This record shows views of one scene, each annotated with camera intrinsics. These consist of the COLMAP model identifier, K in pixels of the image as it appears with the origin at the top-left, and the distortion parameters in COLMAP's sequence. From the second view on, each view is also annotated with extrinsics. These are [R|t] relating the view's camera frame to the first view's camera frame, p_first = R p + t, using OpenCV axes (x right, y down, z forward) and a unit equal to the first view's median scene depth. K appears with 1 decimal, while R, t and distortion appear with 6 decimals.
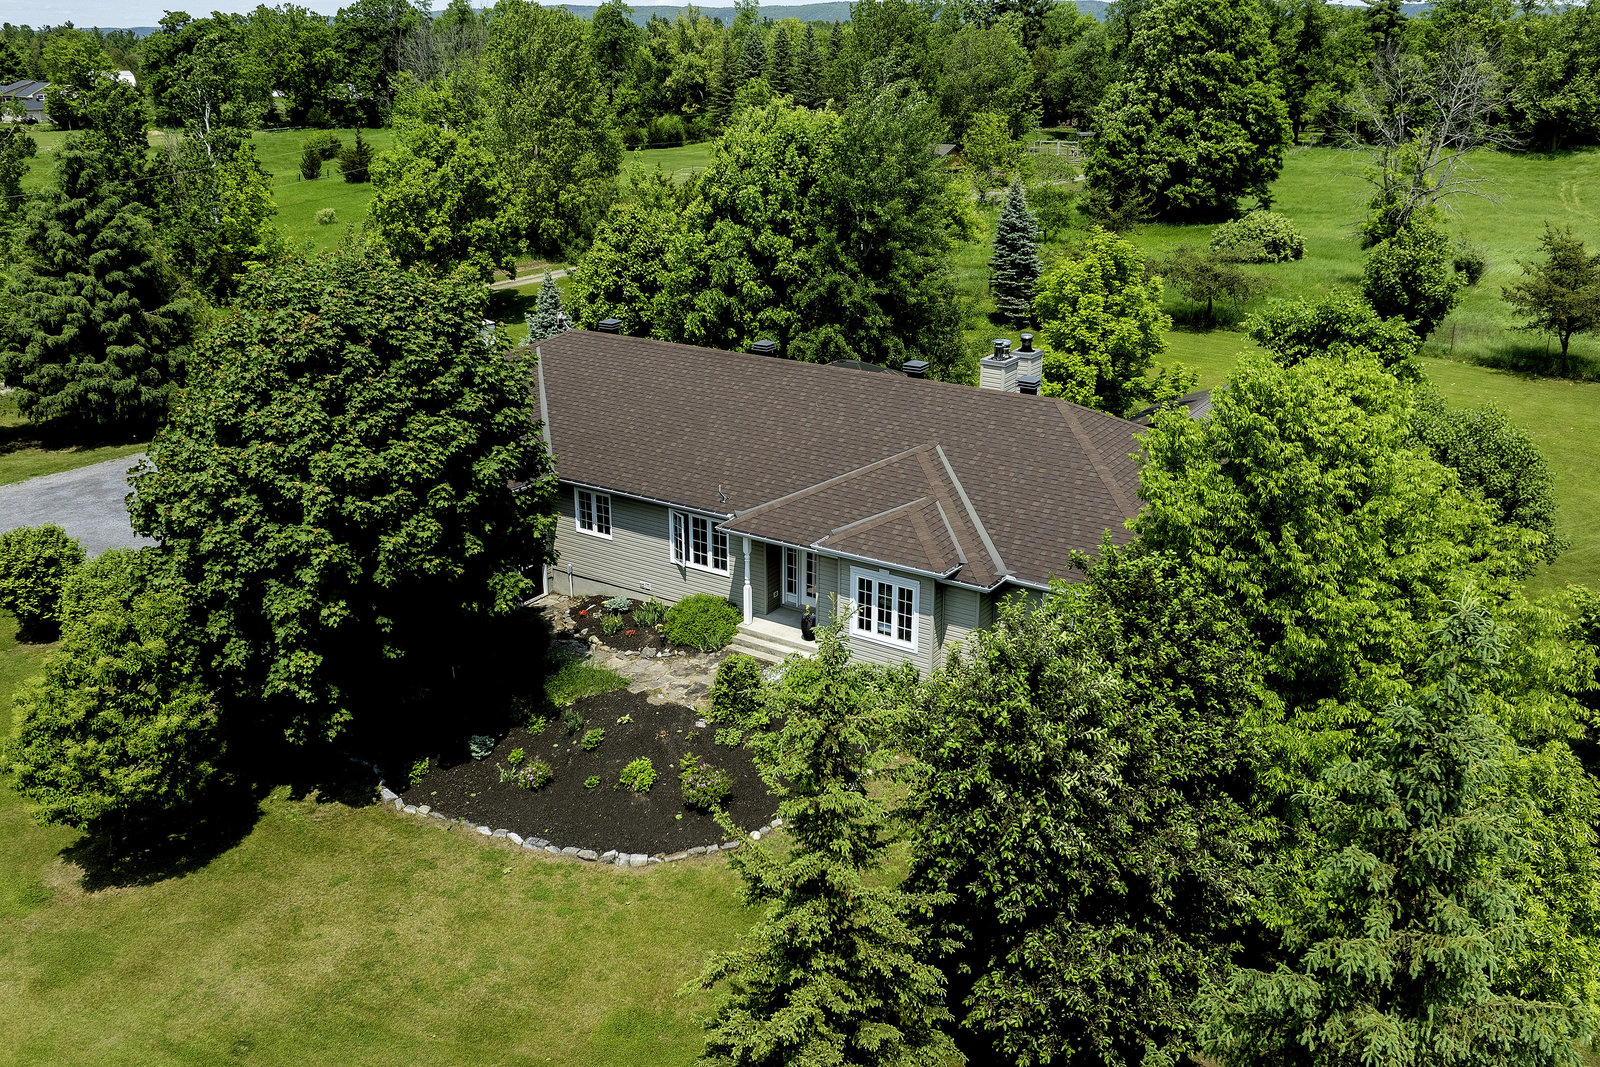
lens RADIAL K [[1207.4, 0, 854.2], [0, 1207.4, 533.1], [0, 0, 1]] dist [-0.009038, -0.007468]
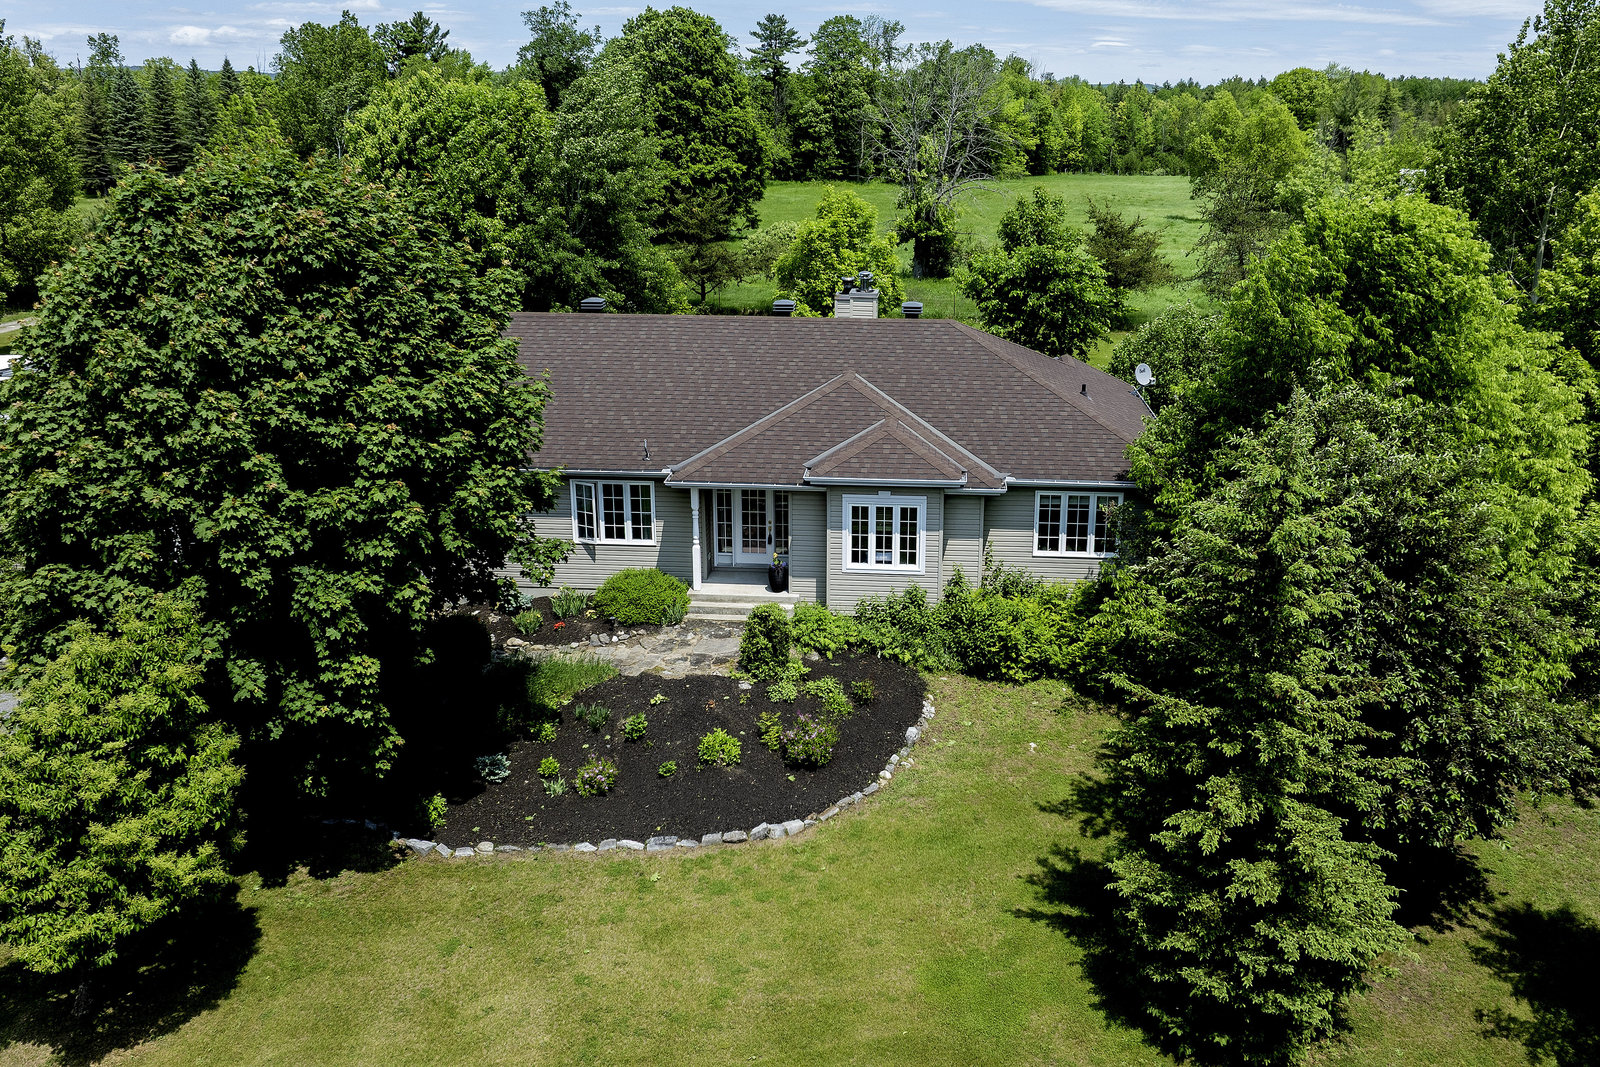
lens RADIAL K [[1207.4, 0, 854.2], [0, 1207.4, 533.1], [0, 0, 1]] dist [-0.009038, -0.007468]
pose [[0.893865, -0.144615, 0.424372, -0.398775], [0.160234, 0.987078, -0.001133, 0.059274], [-0.418725, 0.069011, 0.905487, 0.153257]]
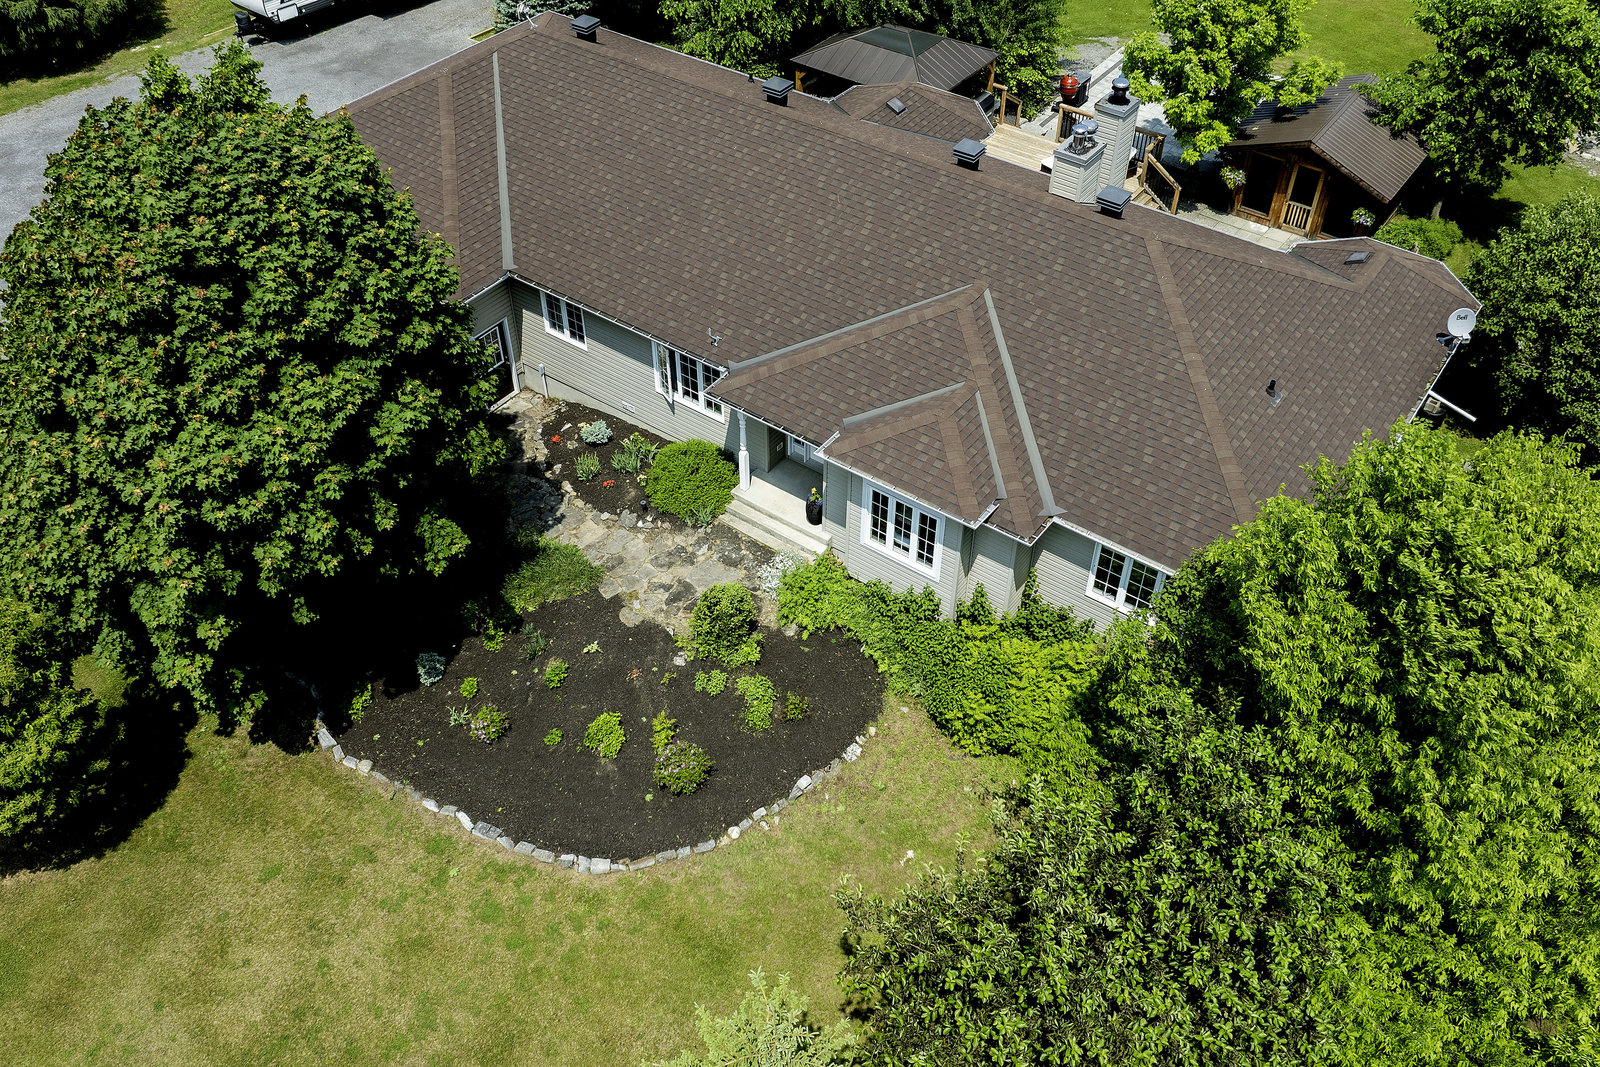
lens RADIAL K [[1241.5, 0, 849.2], [0, 1241.5, 484.7], [0, 0, 1]] dist [-0.012615, 0.001033]
pose [[0.997796, 0.052014, -0.041209, 0.022381], [-0.033053, 0.928025, 0.371048, -0.278816], [0.057543, -0.368868, 0.927699, 0.225334]]
